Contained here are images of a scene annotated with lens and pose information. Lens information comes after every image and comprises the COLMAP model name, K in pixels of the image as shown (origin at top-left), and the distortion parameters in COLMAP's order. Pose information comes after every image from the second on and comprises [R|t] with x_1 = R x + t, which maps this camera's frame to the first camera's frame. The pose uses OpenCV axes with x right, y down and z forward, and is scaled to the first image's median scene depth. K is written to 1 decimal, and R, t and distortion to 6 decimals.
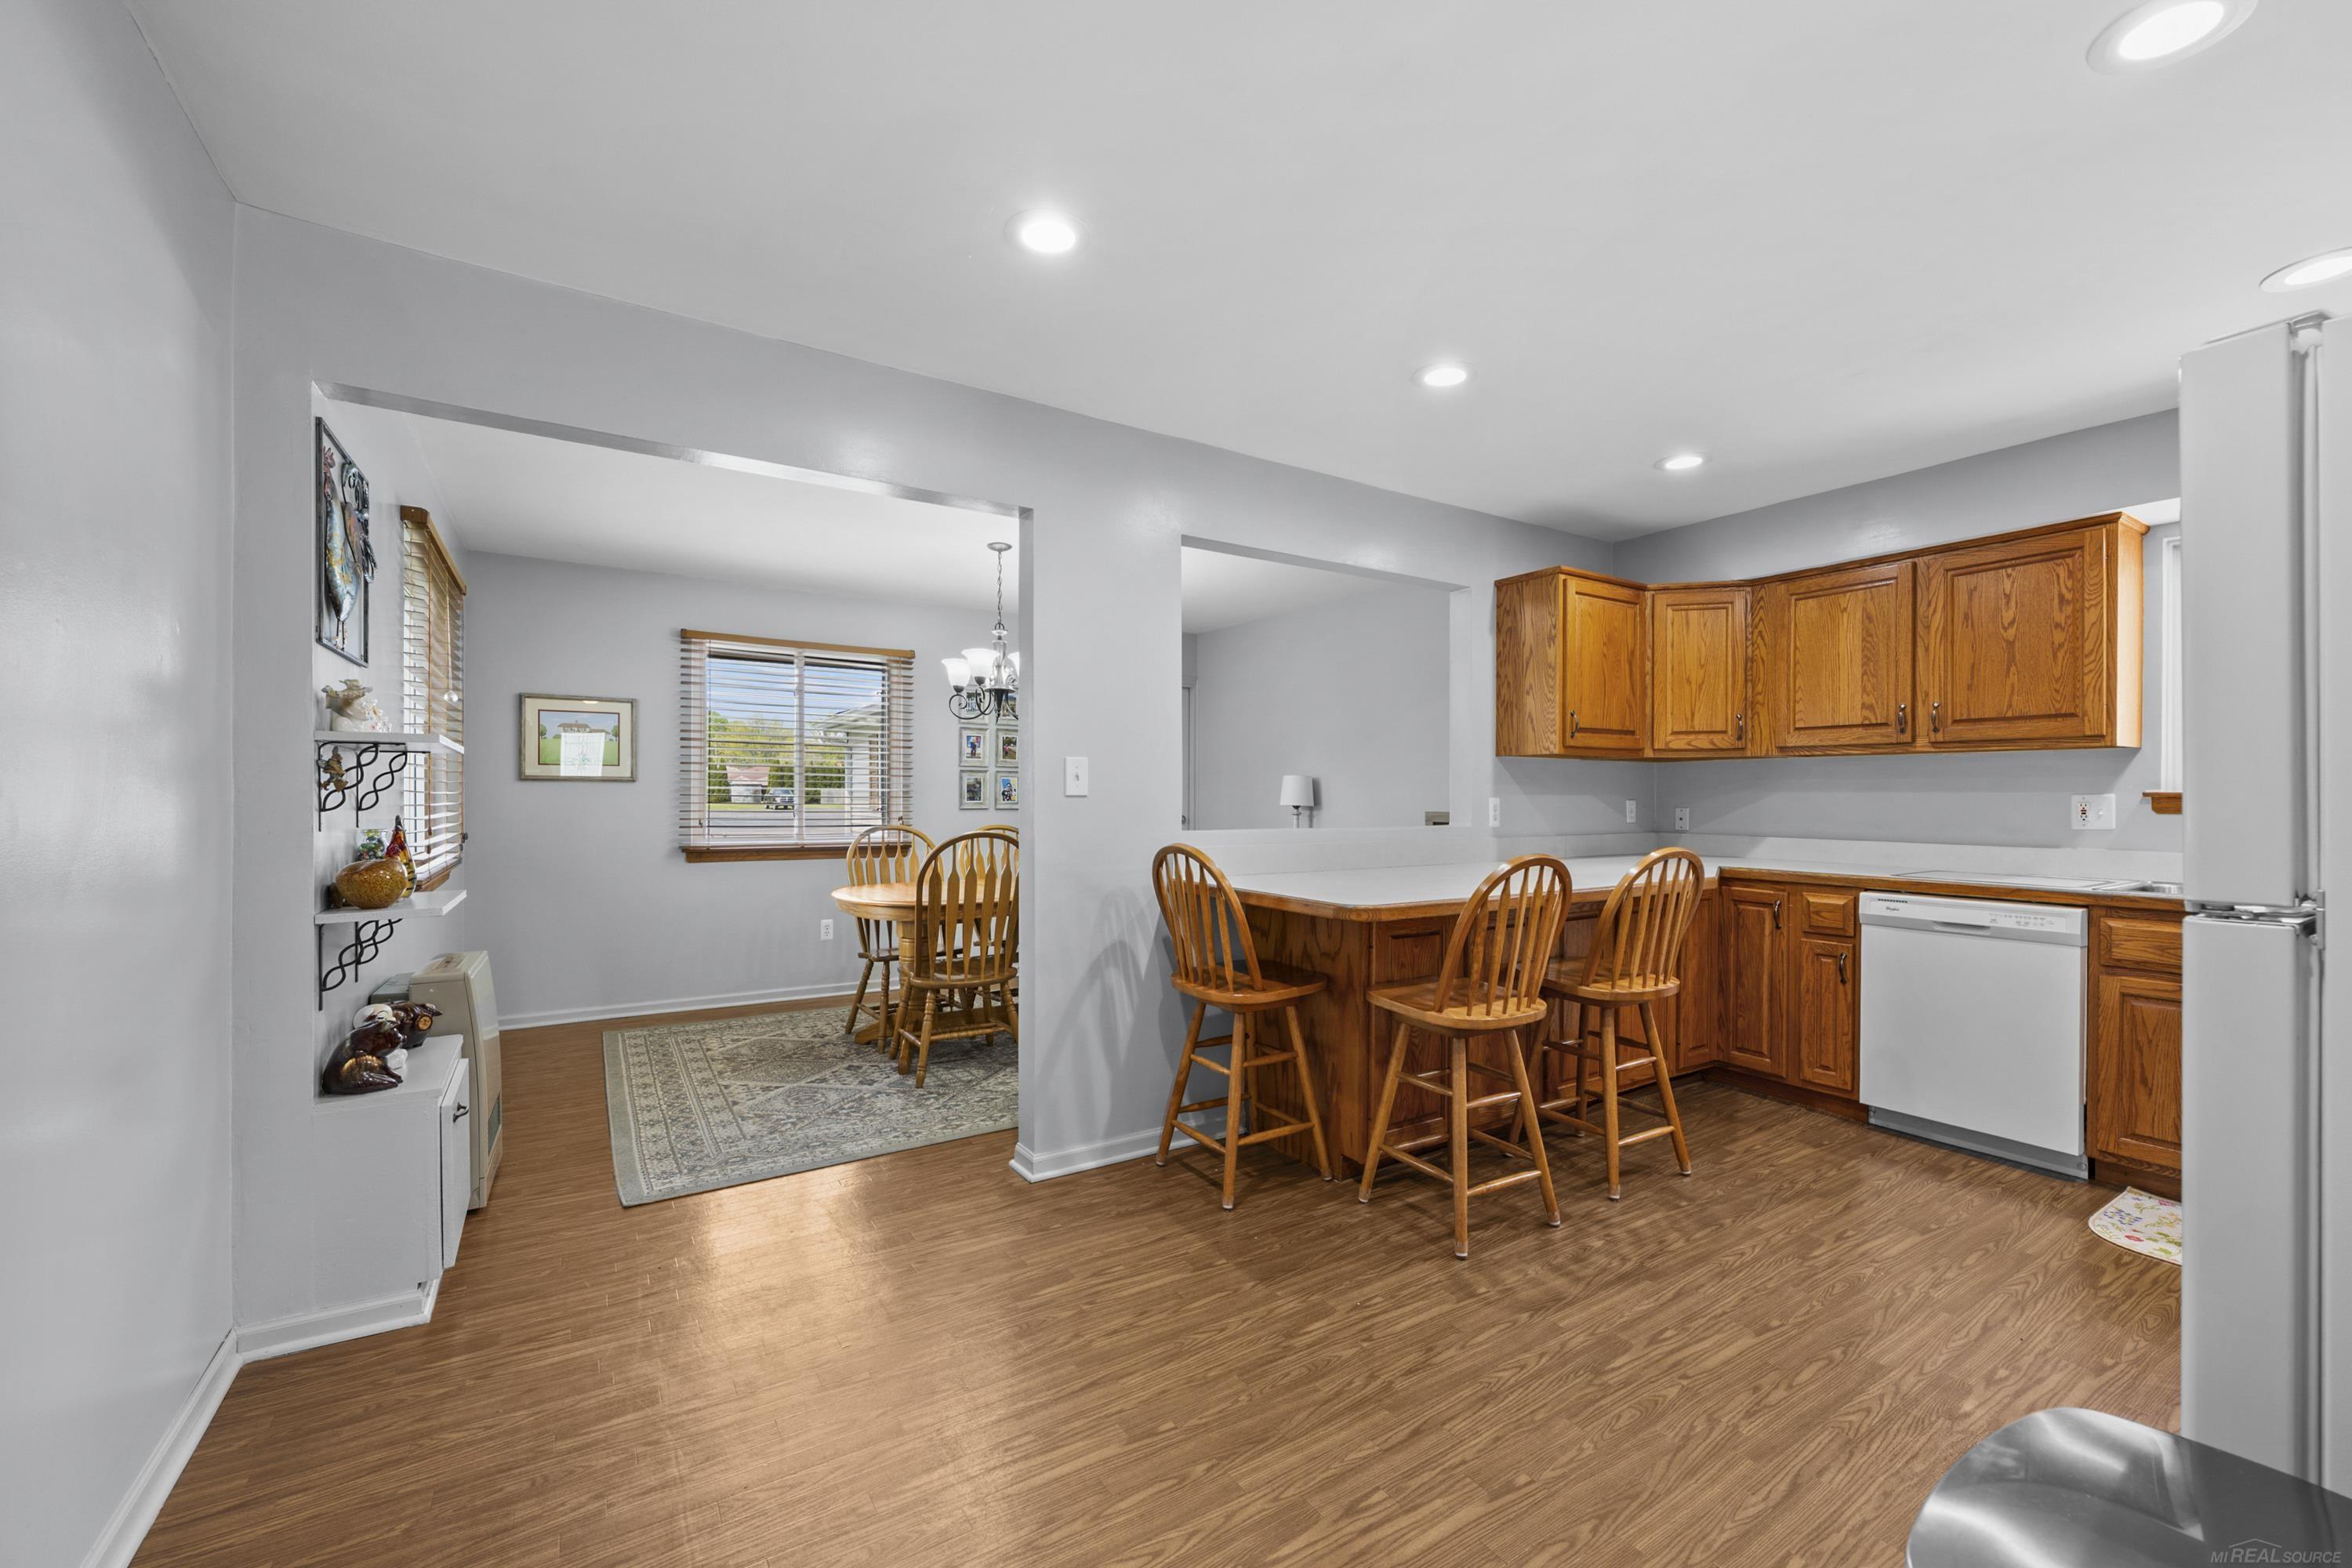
lens RADIAL K [[937.7, 0, 1170.3], [0, 937.7, 801.3], [0, 0, 1]] dist [-0.002820, -0.000385]
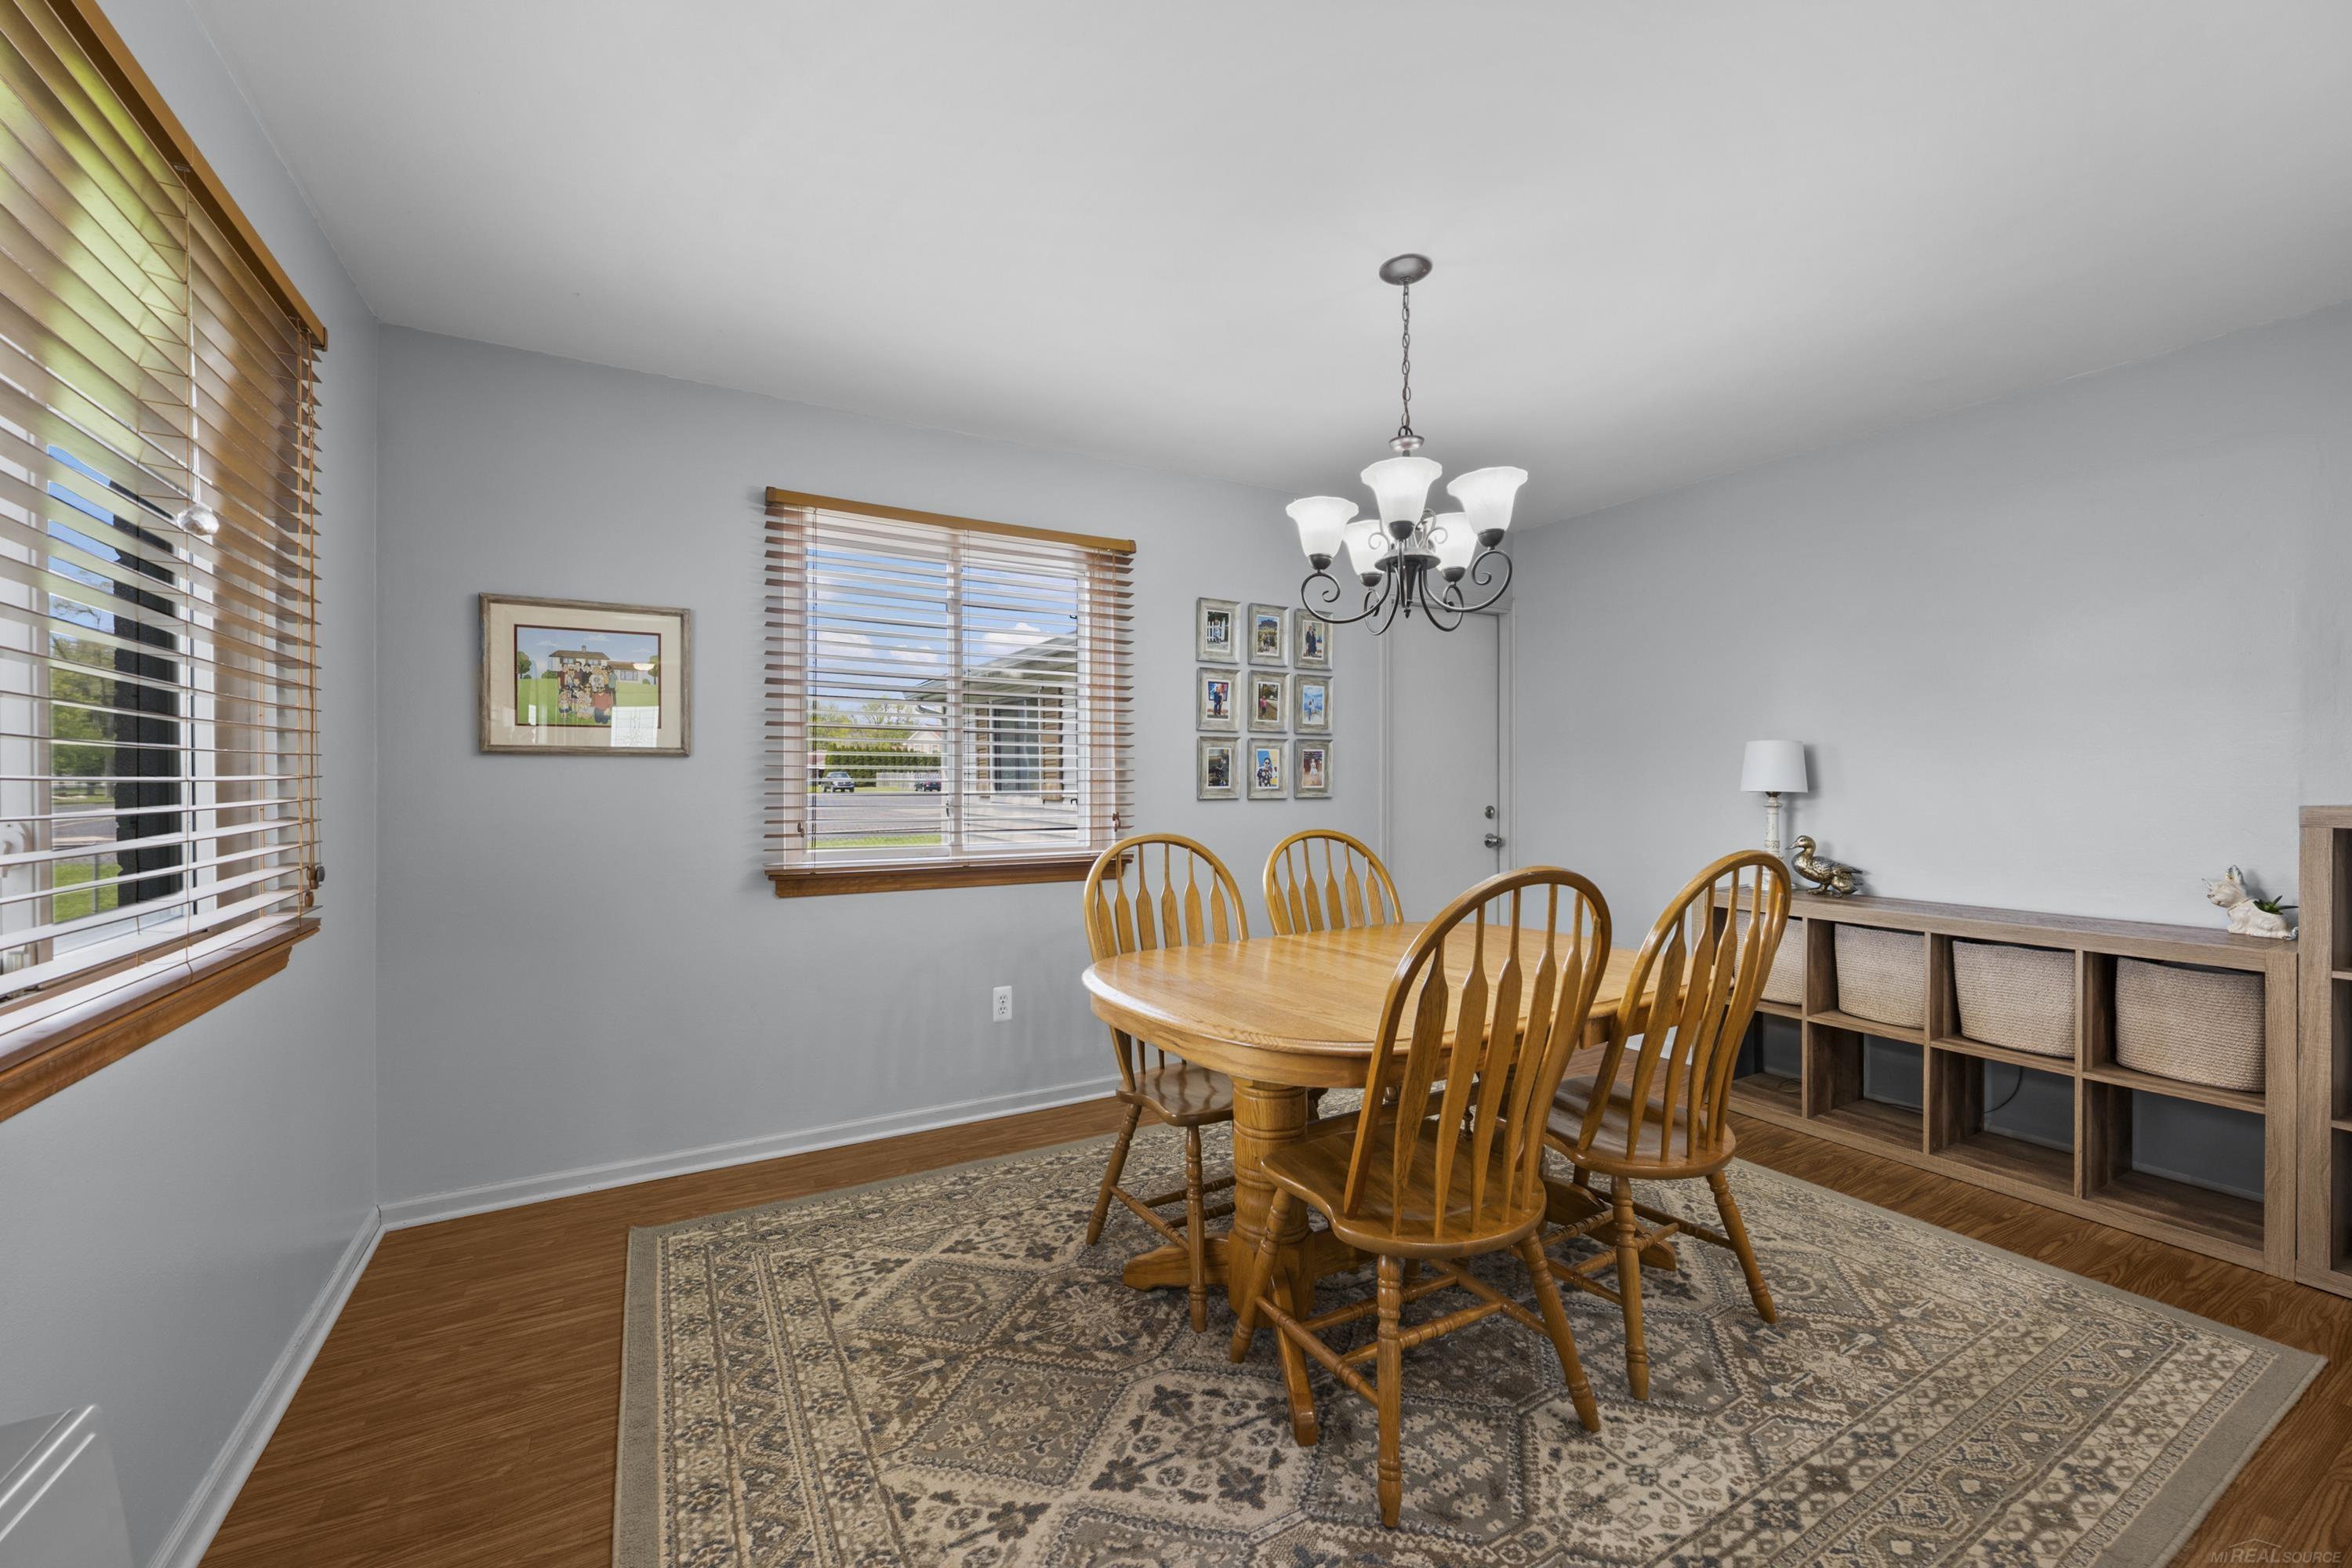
lens RADIAL K [[926.4, 0, 1176.0], [0, 926.4, 784.0], [0, 0, 1]] dist [-0.023427, 0.000092]
pose [[0.998915, -0.005403, -0.046259, -0.304476], [0.005489, 0.999983, 0.001733, -0.004667], [0.046249, -0.001985, 0.998928, 0.555182]]
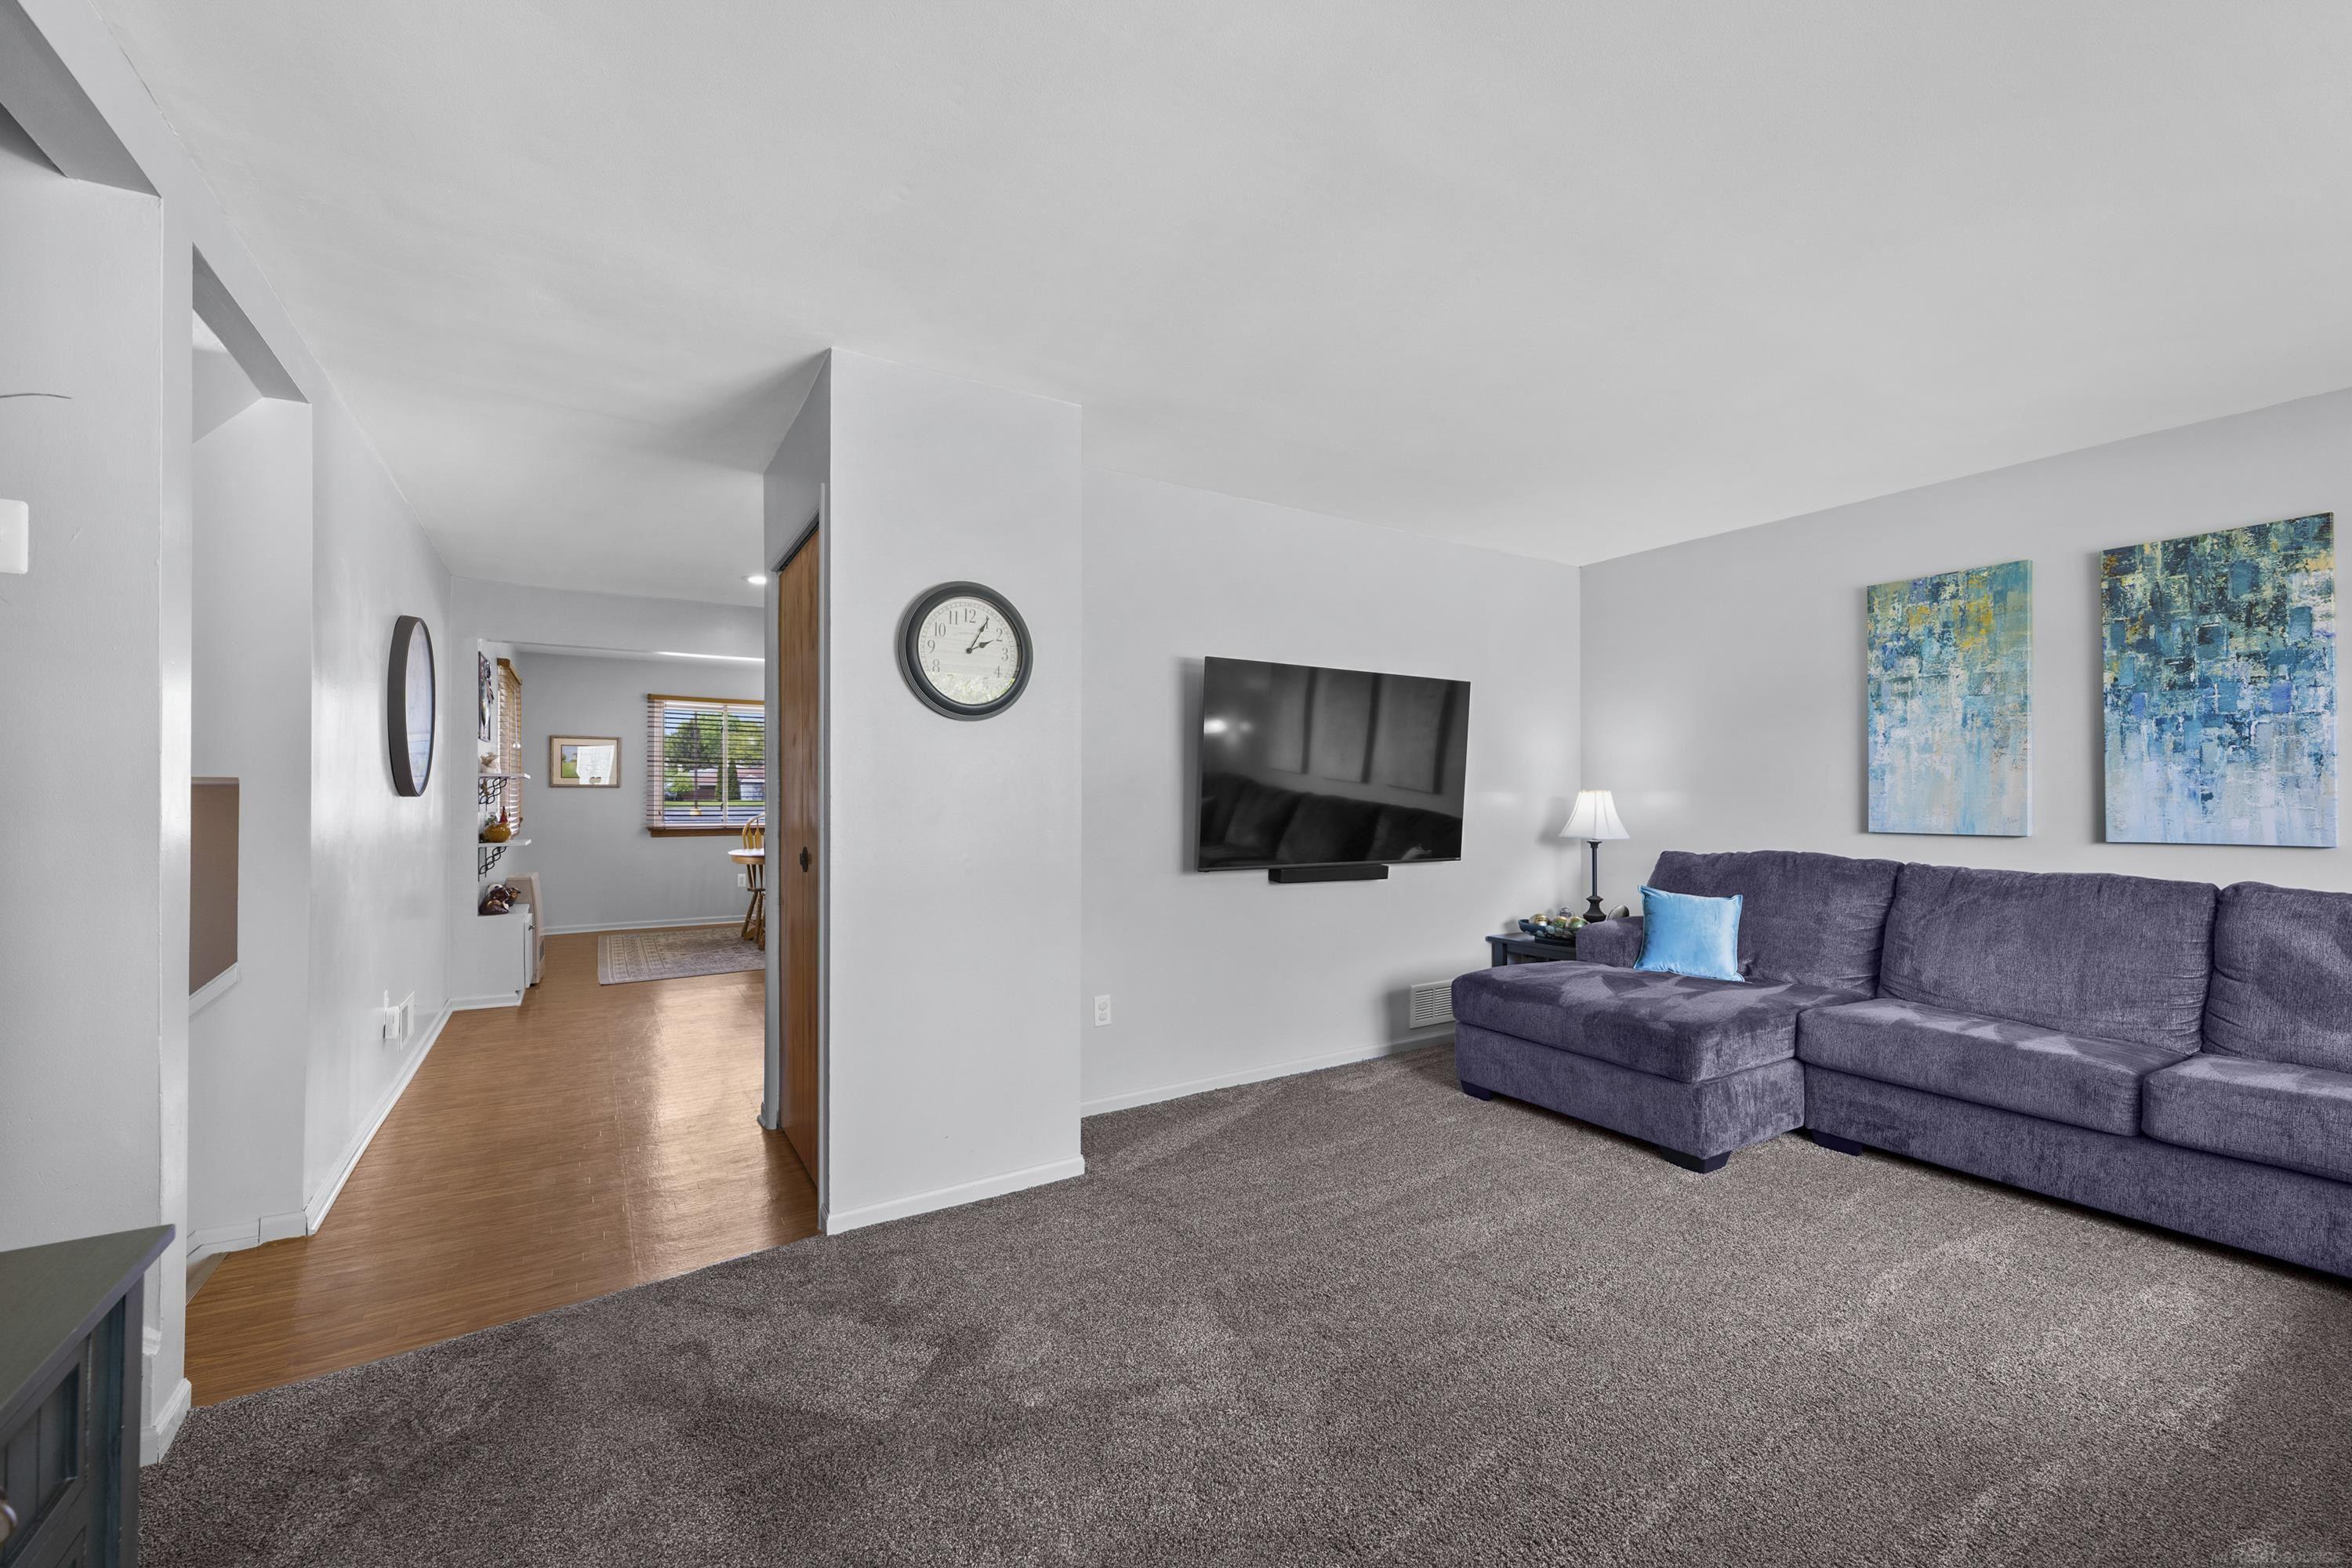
lens RADIAL K [[935.7, 0, 1175.6], [0, 935.7, 791.3], [0, 0, 1]] dist [0.000423, 0.000039]
pose [[0.999966, -0.000880, -0.008249, 0.503998], [0.000826, 0.999978, -0.006627, -0.002990], [0.008255, 0.006620, 0.999944, -0.764460]]
